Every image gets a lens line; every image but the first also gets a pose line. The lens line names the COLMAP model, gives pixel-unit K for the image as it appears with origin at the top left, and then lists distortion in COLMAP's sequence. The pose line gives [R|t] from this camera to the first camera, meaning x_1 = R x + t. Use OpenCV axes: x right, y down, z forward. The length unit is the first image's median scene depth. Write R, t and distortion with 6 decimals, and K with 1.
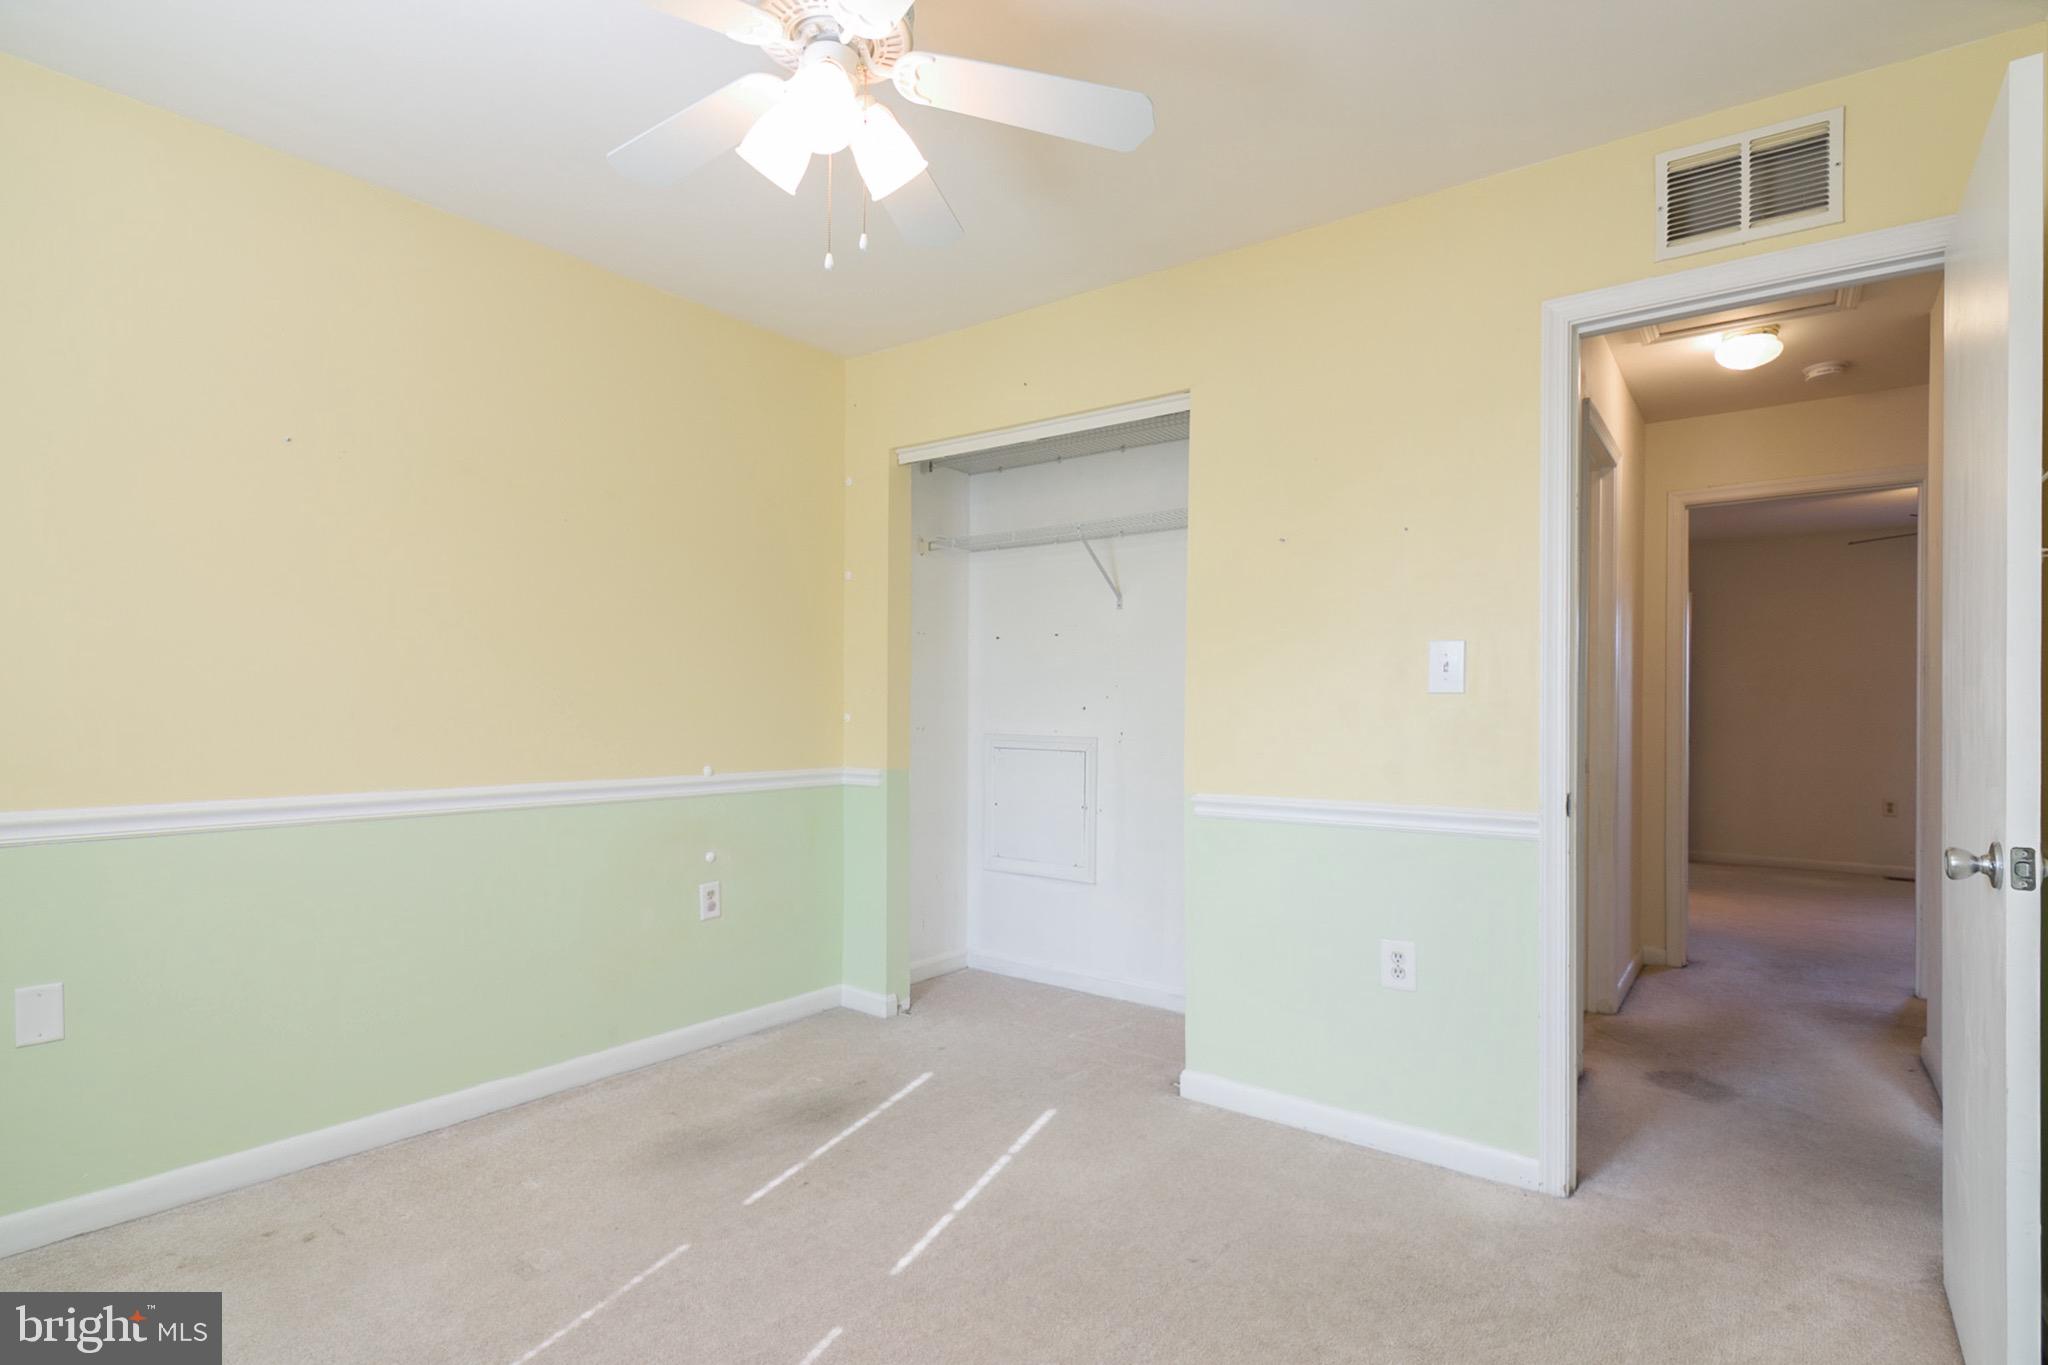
lens RADIAL K [[1027.6, 0, 1036.2], [0, 1027.6, 706.9], [0, 0, 1]] dist [0.000325, -0.012778]
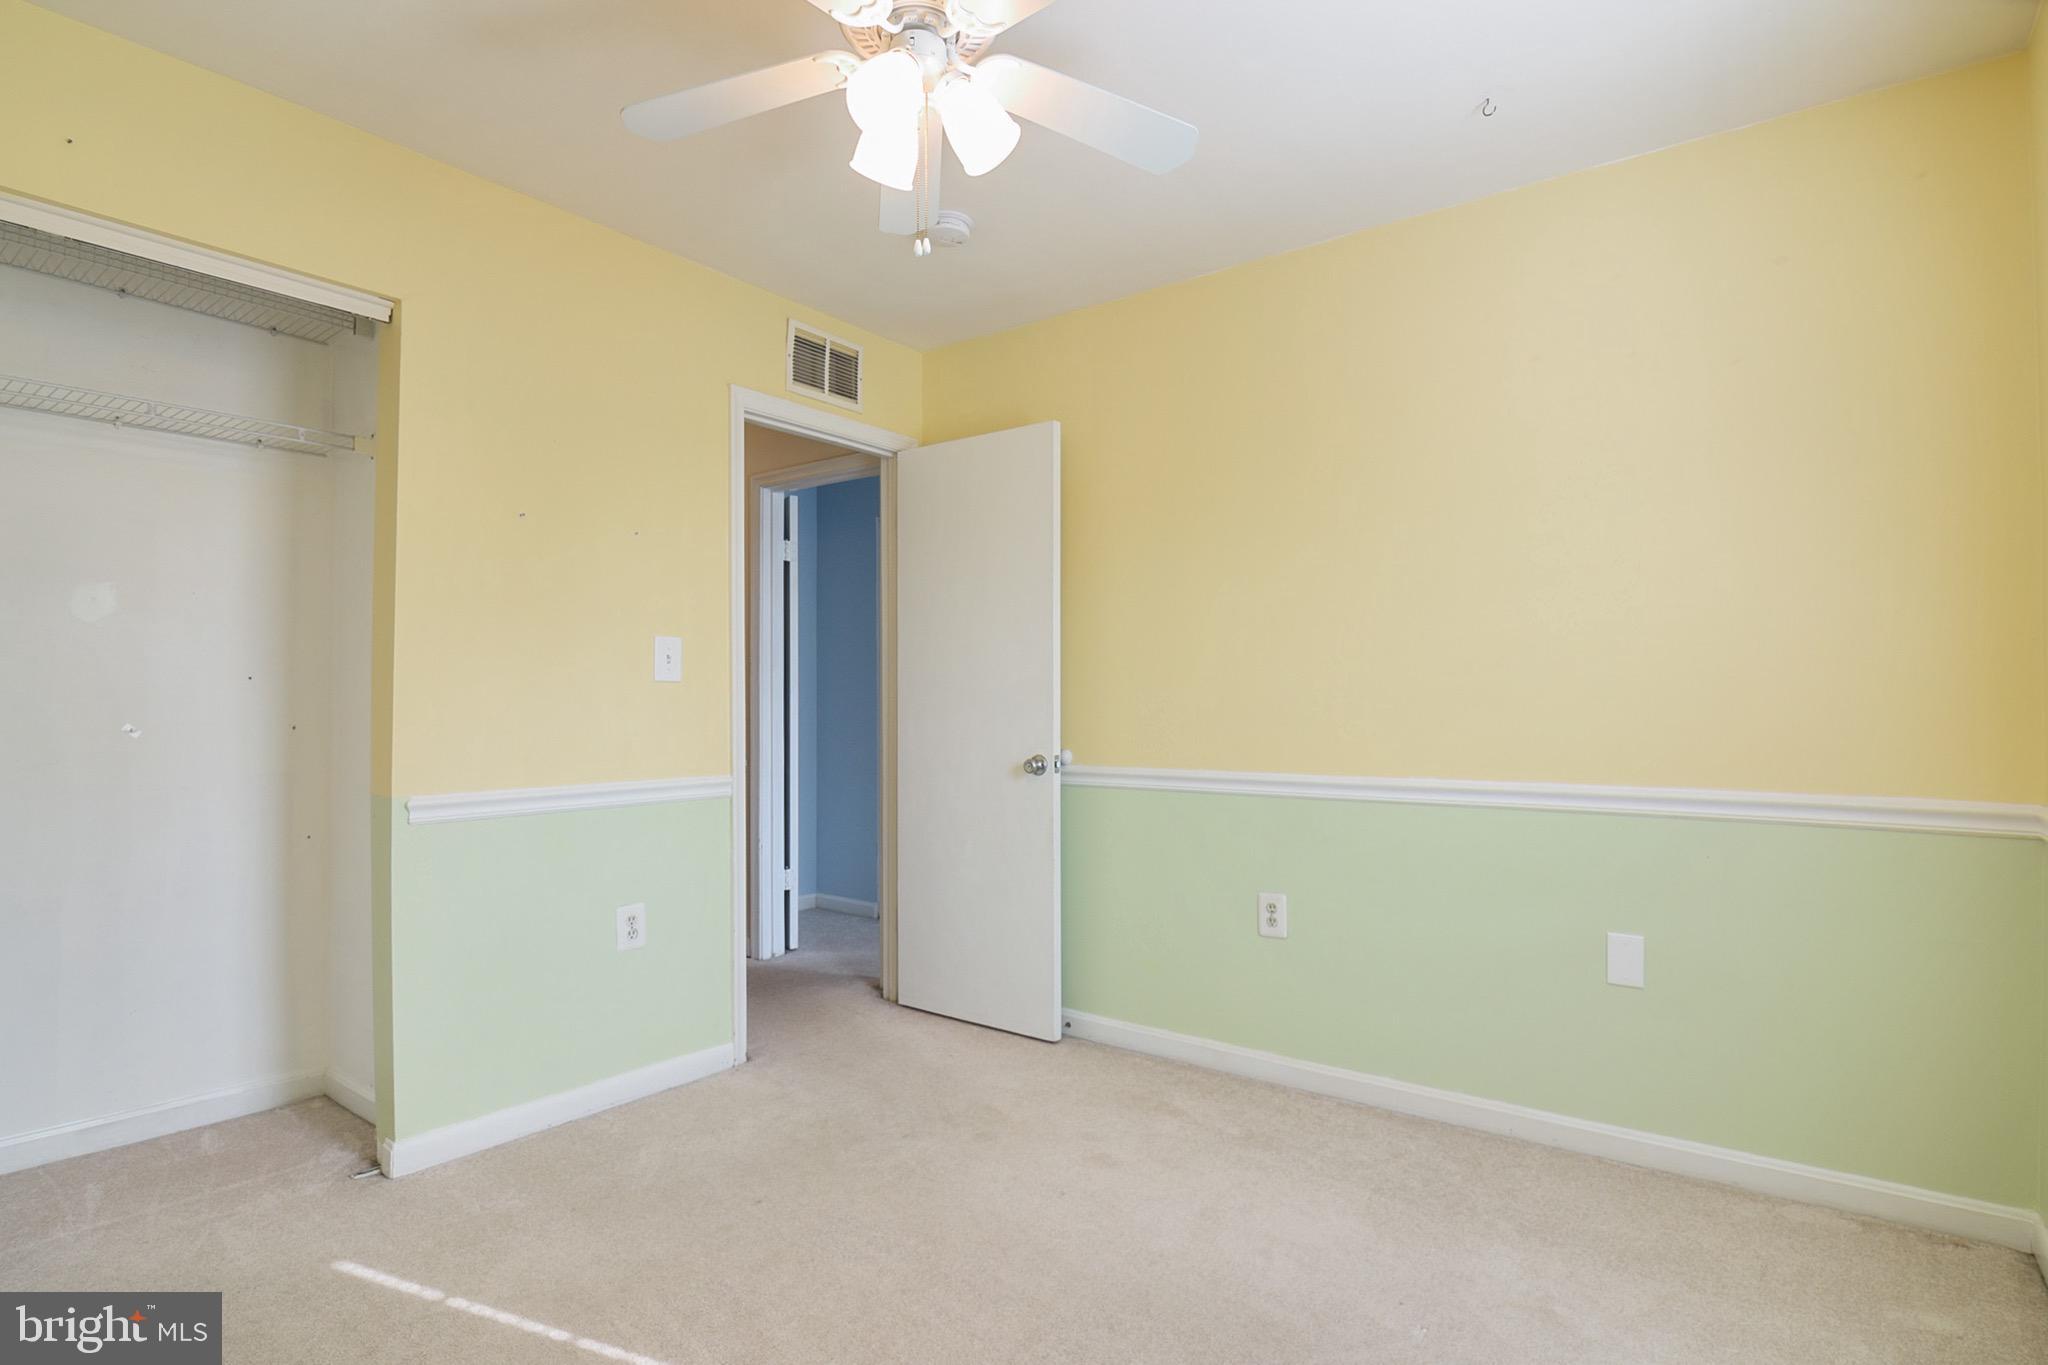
lens RADIAL K [[1027.6, 0, 1036.2], [0, 1027.6, 706.9], [0, 0, 1]] dist [0.000325, -0.012778]
pose [[-0.025377, -0.000122, 0.999678, -0.774540], [0.002772, 0.999996, 0.000193, 0.016551], [-0.999674, 0.002776, -0.025377, 0.607473]]
